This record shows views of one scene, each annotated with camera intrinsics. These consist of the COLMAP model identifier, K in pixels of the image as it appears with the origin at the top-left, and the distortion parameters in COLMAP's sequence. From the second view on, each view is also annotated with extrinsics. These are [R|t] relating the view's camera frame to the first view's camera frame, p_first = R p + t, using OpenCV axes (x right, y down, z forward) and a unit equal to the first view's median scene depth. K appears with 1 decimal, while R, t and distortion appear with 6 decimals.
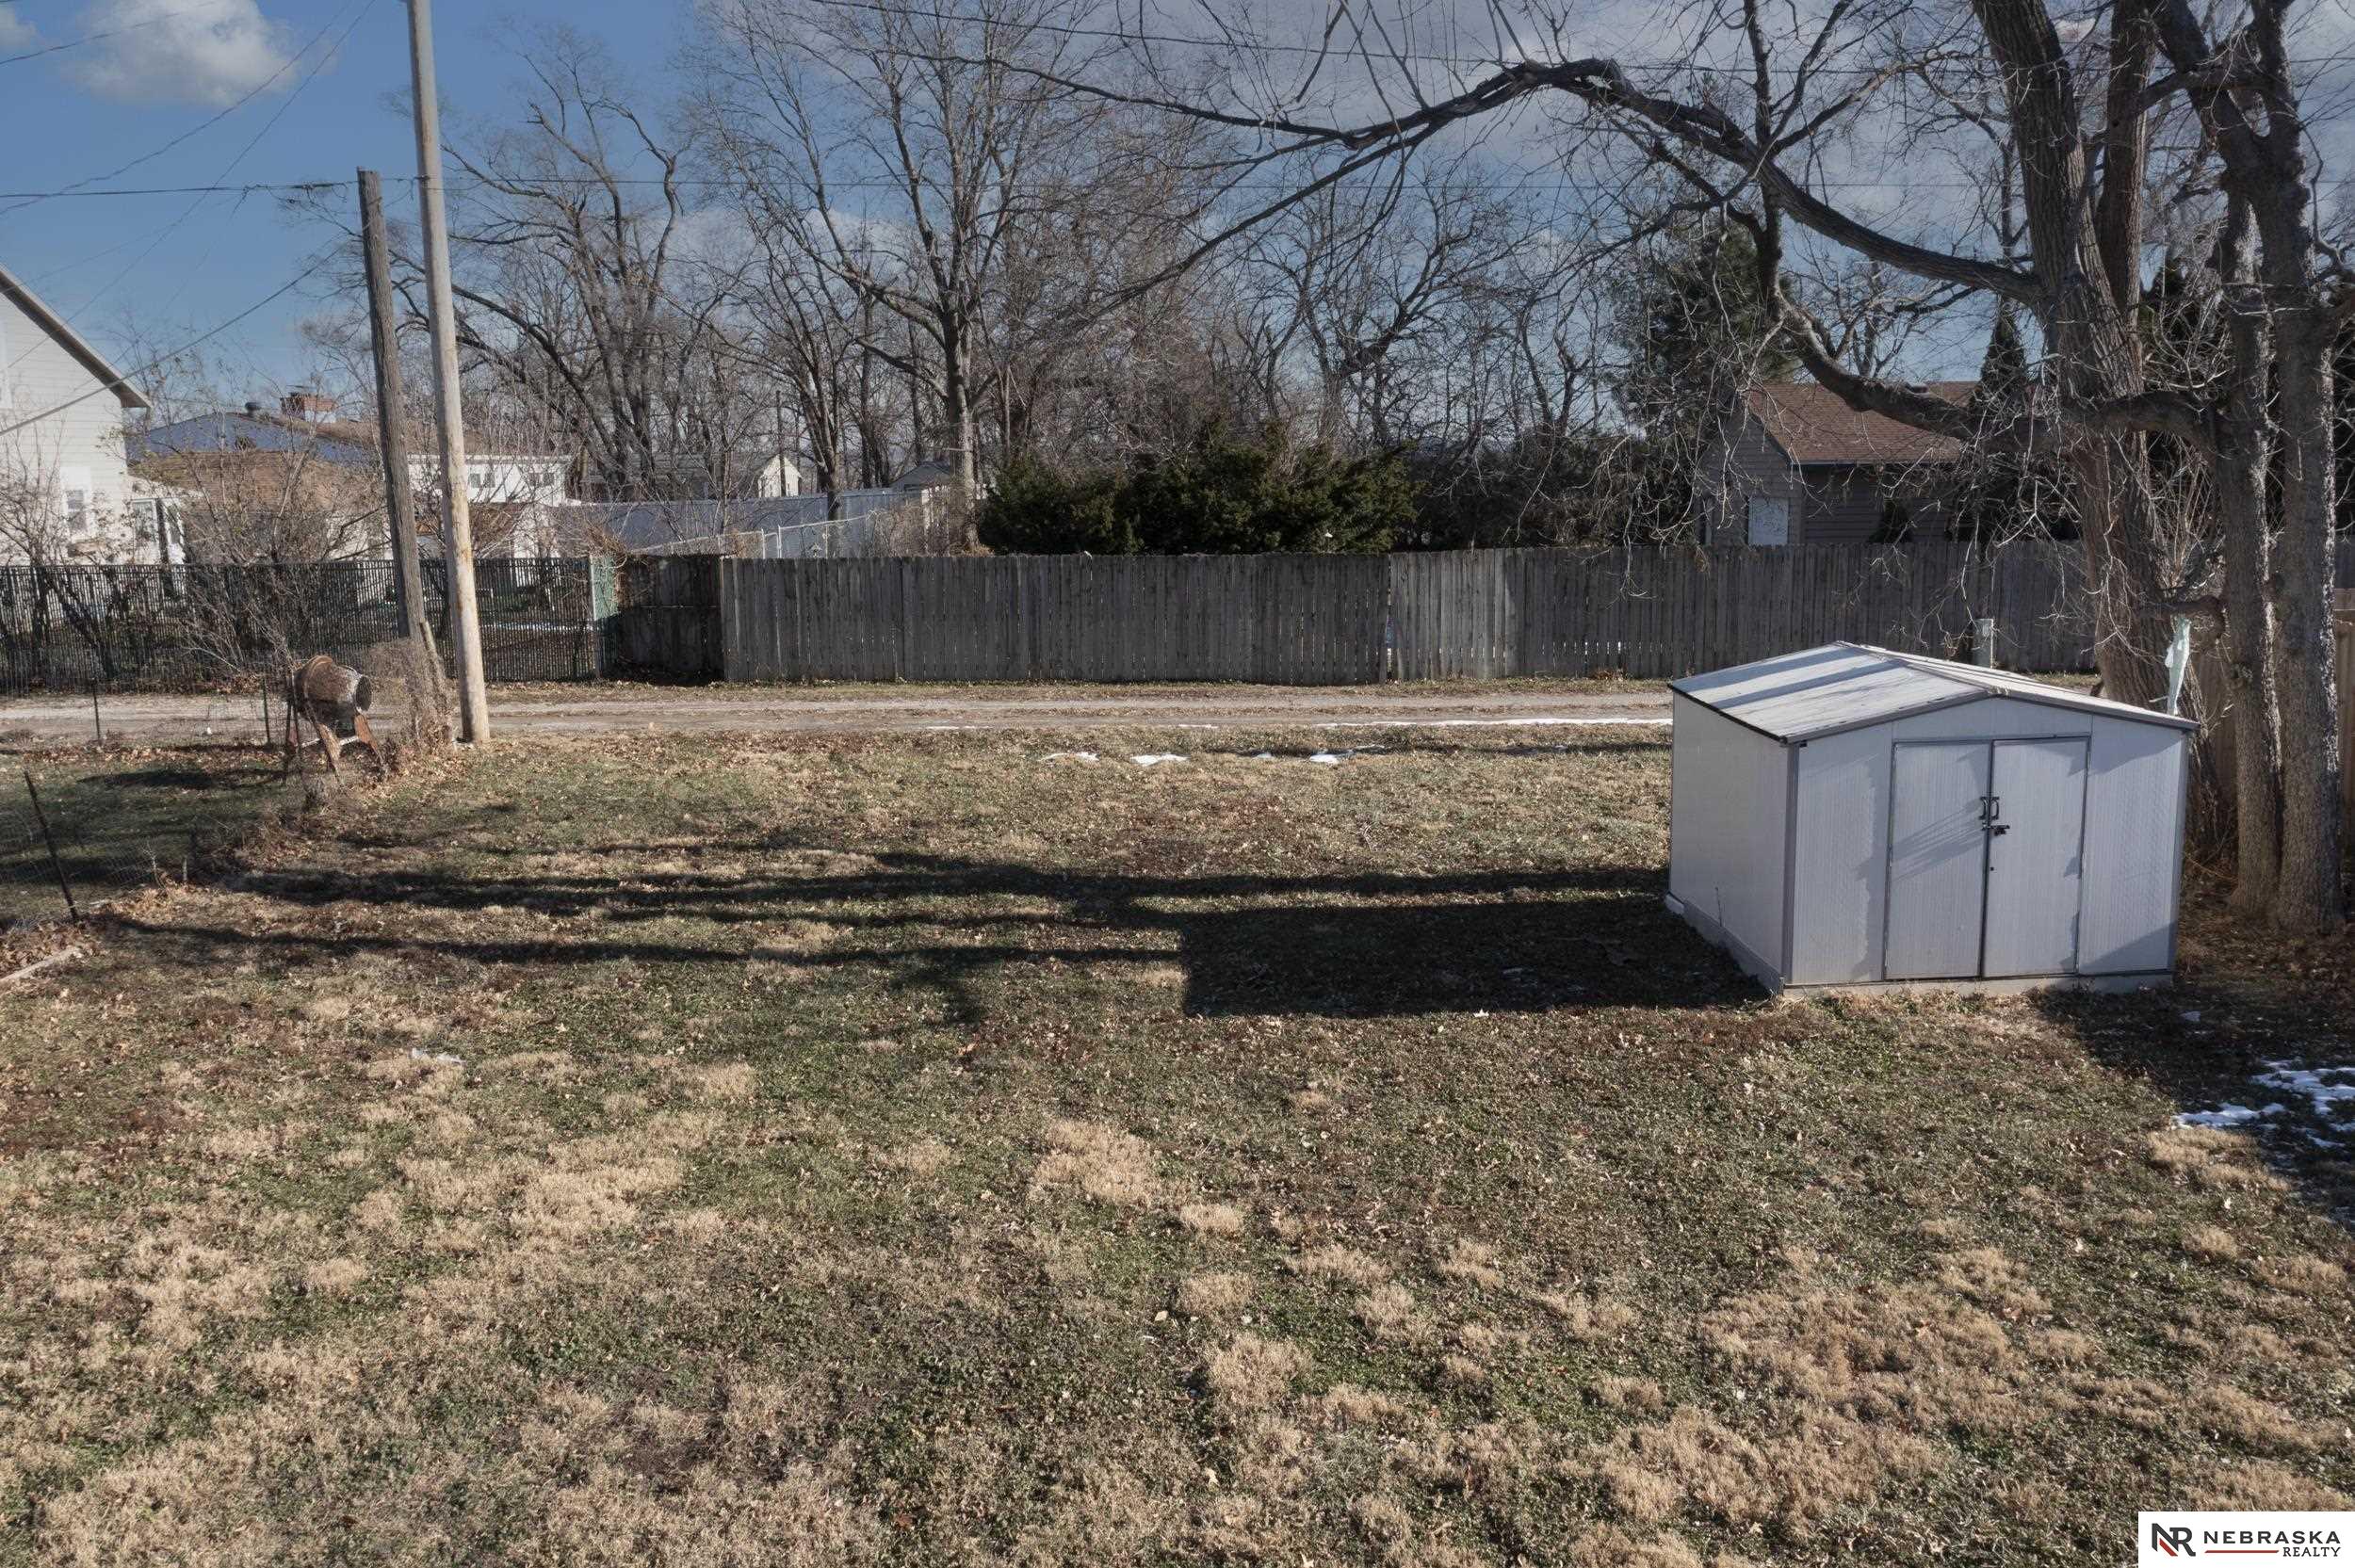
lens RADIAL K [[1908.8, 0, 1176.2], [0, 1908.8, 645.7], [0, 0, 1]] dist [-0.011687, -0.001257]
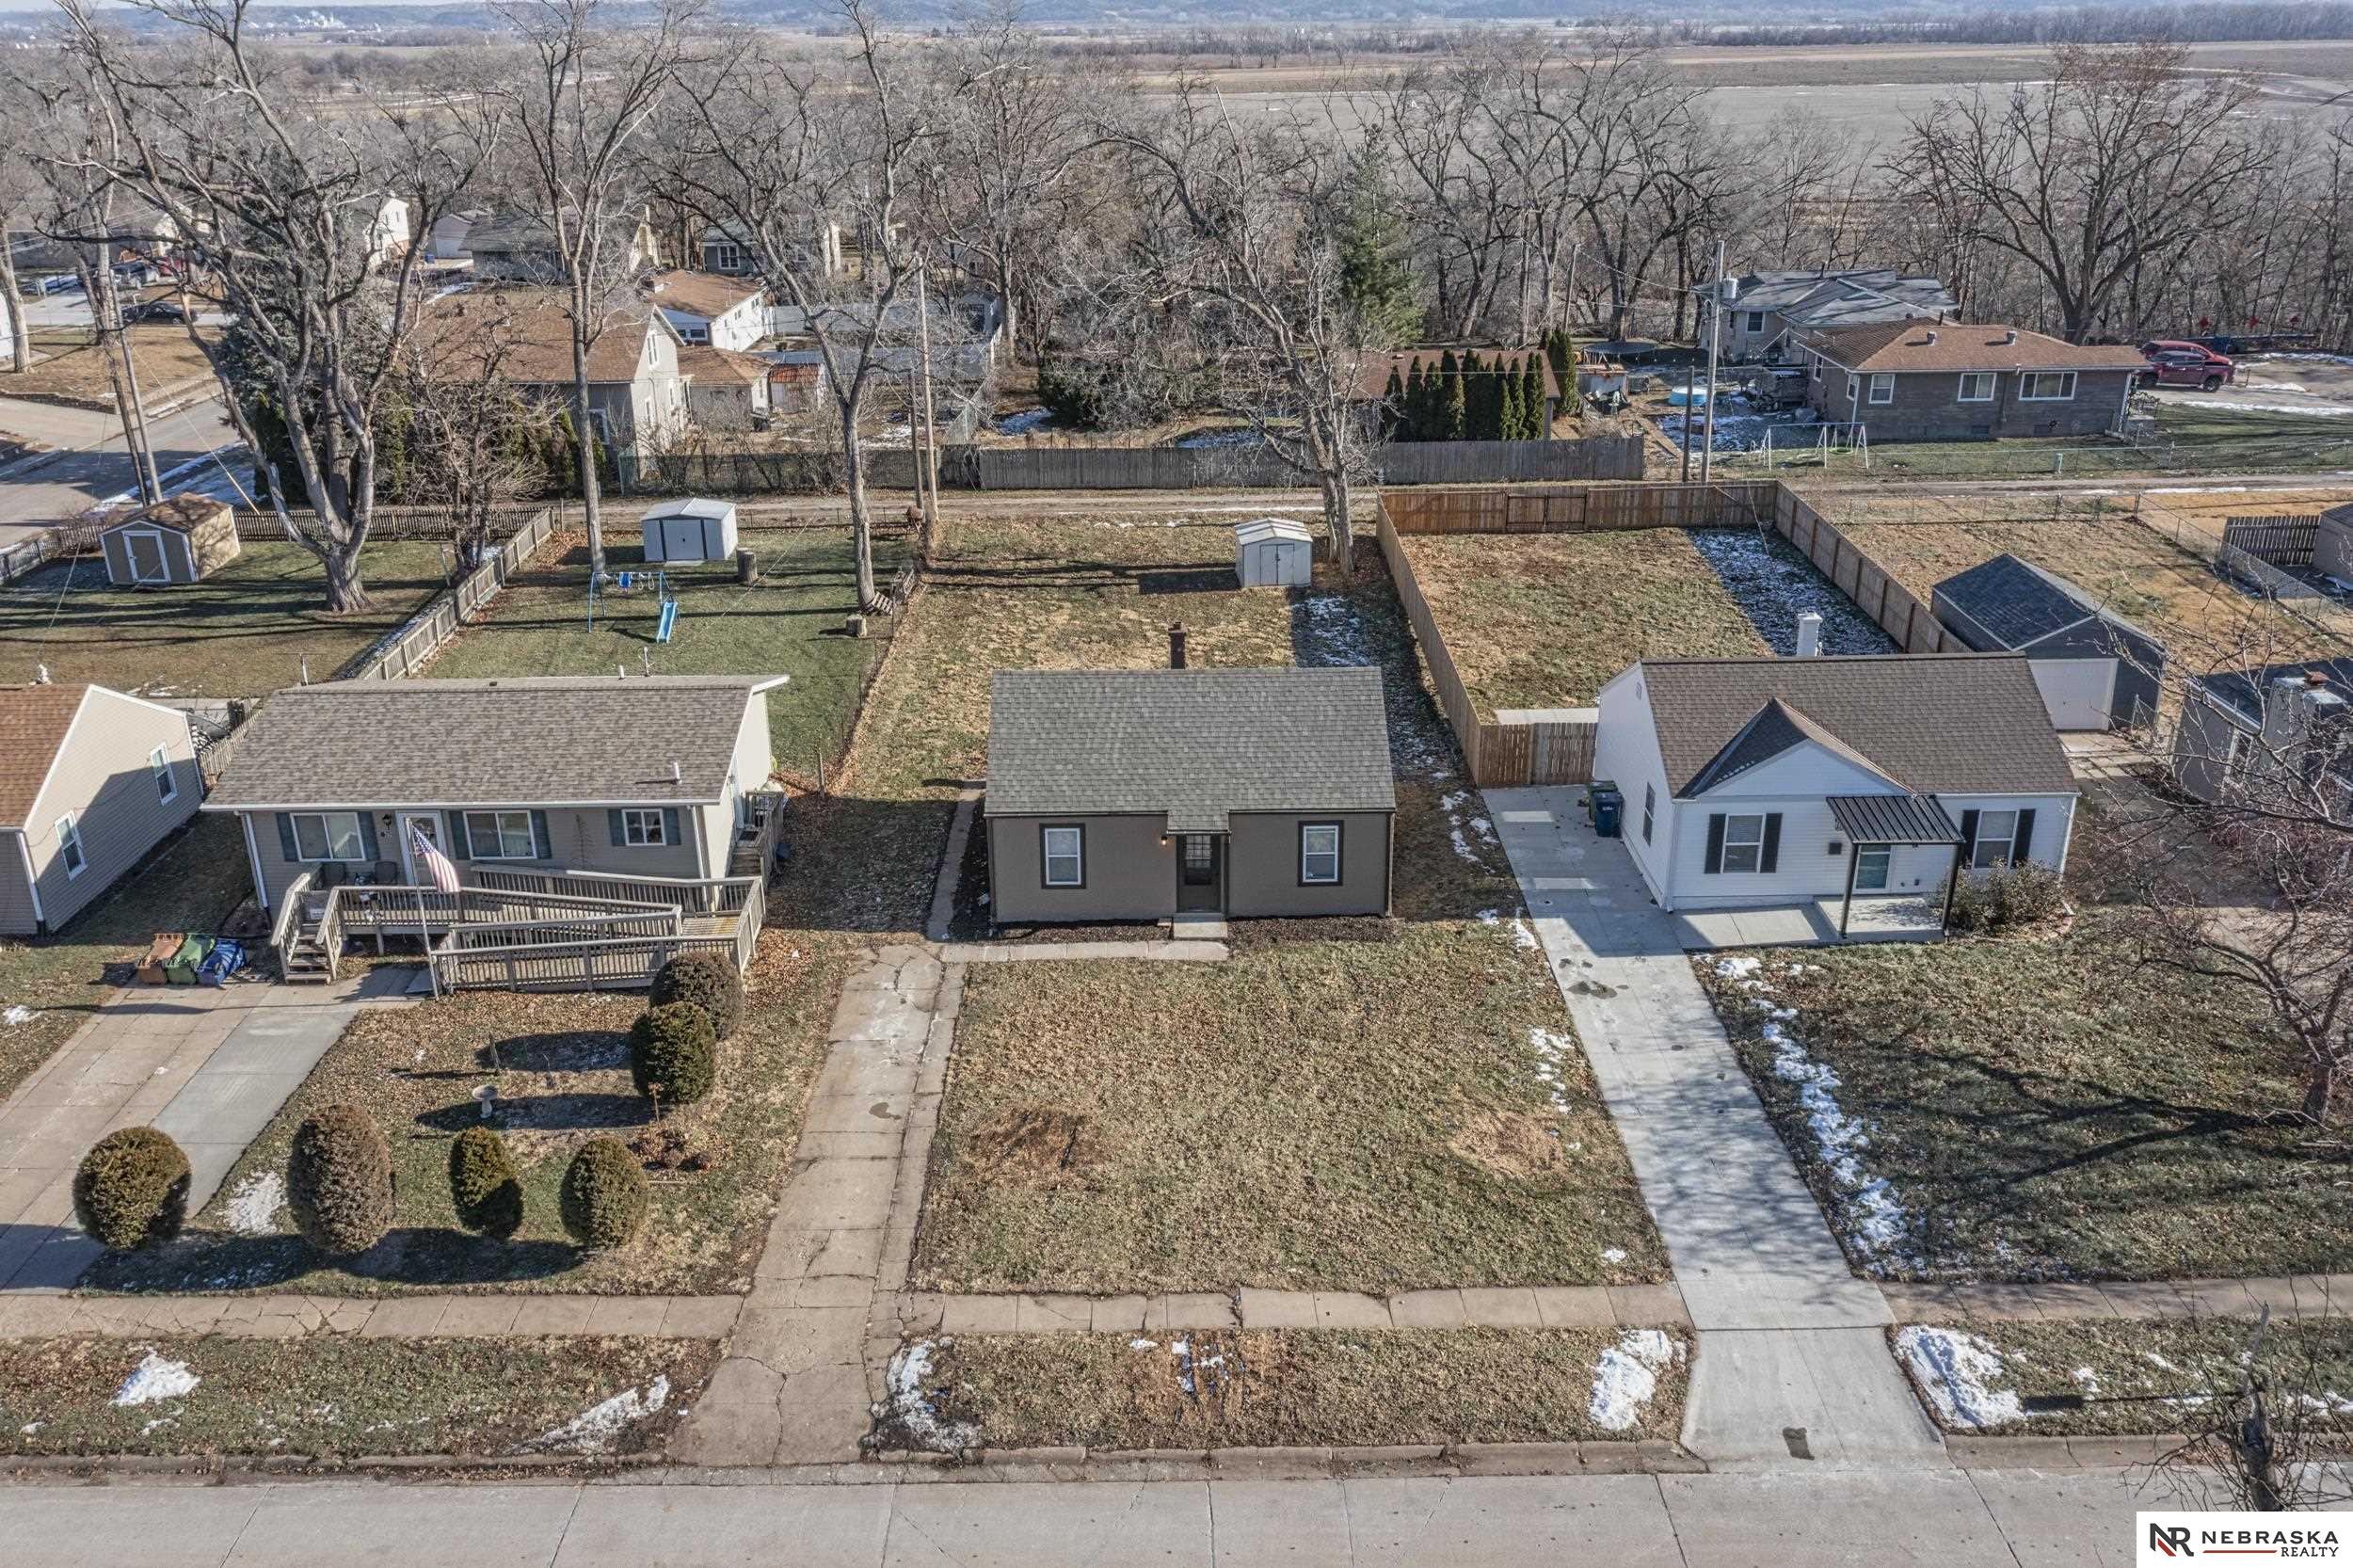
lens RADIAL K [[1907.4, 0, 1175.2], [0, 1907.4, 645.8], [0, 0, 1]] dist [-0.011687, -0.001257]
pose [[0.998715, -0.016923, 0.047759, -0.233895], [0.006343, 0.976919, 0.213514, -1.237923], [-0.050270, -0.212937, 0.975772, -6.539399]]
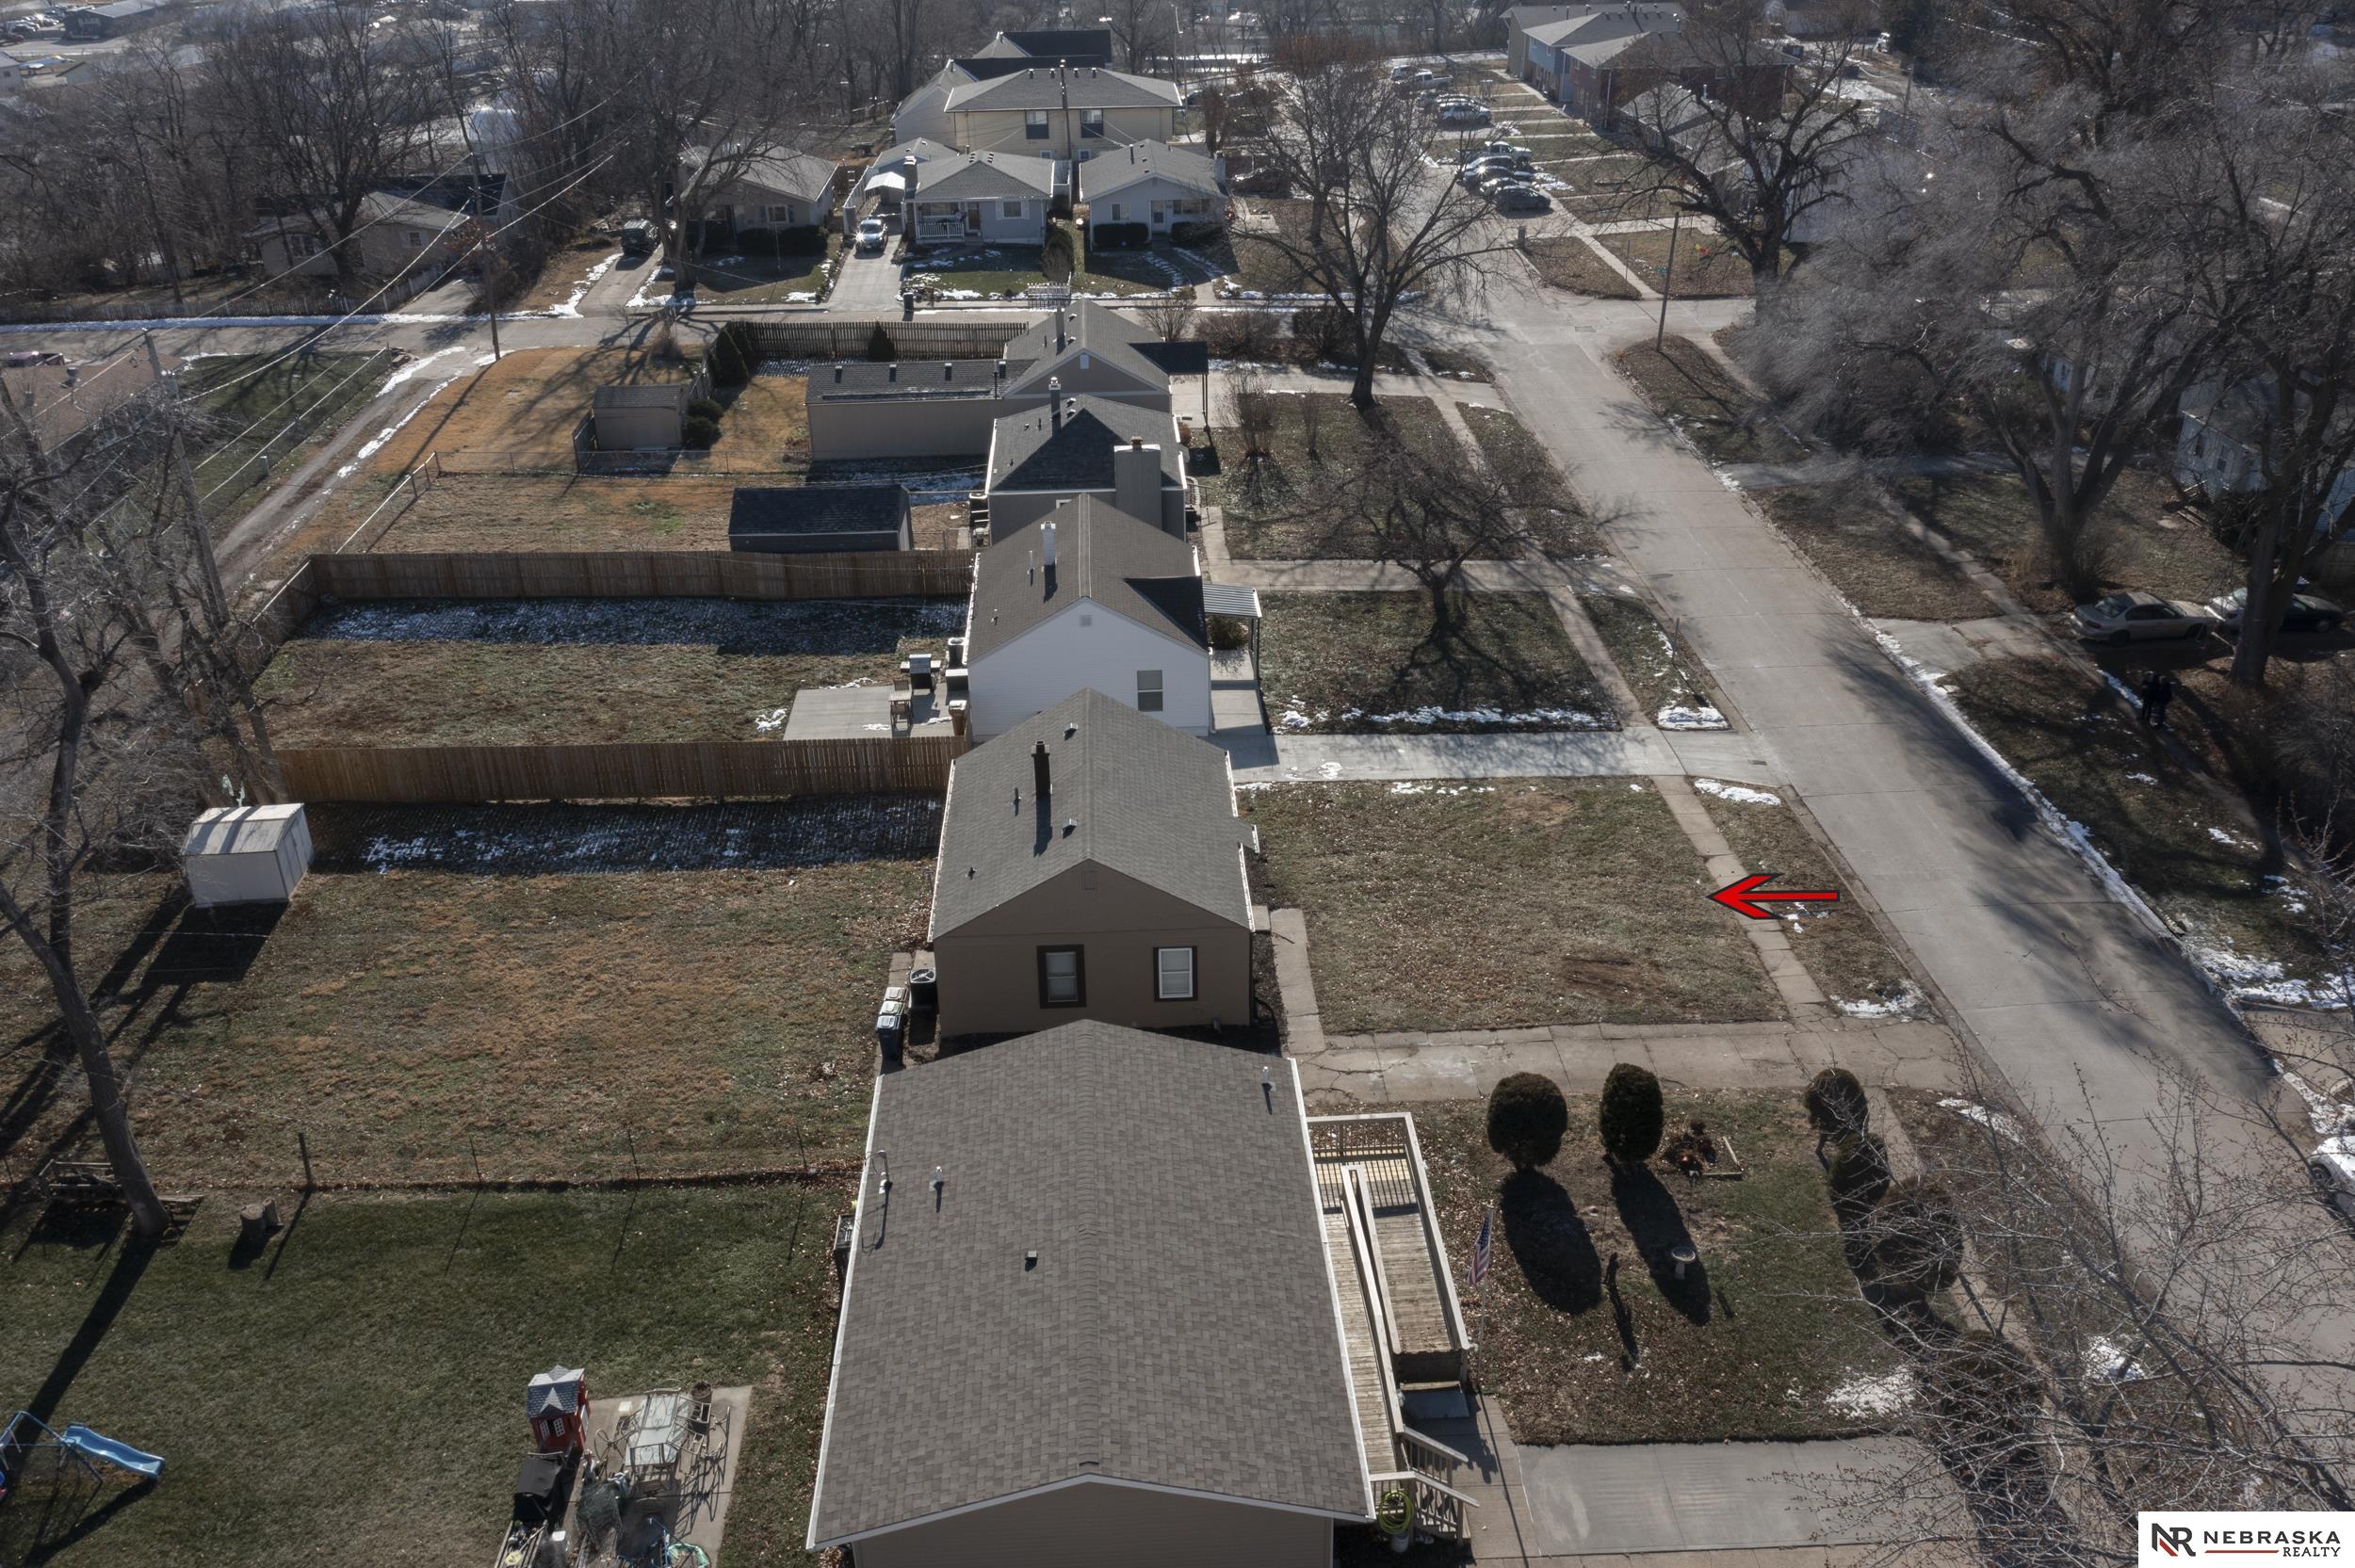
lens RADIAL K [[1904.1, 0, 1179.6], [0, 1904.1, 716.6], [0, 0, 1]] dist [-0.004477, -0.000126]
pose [[-0.085964, -0.424268, 0.901447, -5.011633], [0.123911, 0.893219, 0.432211, -2.537737], [-0.988563, 0.148853, -0.024213, -1.362267]]
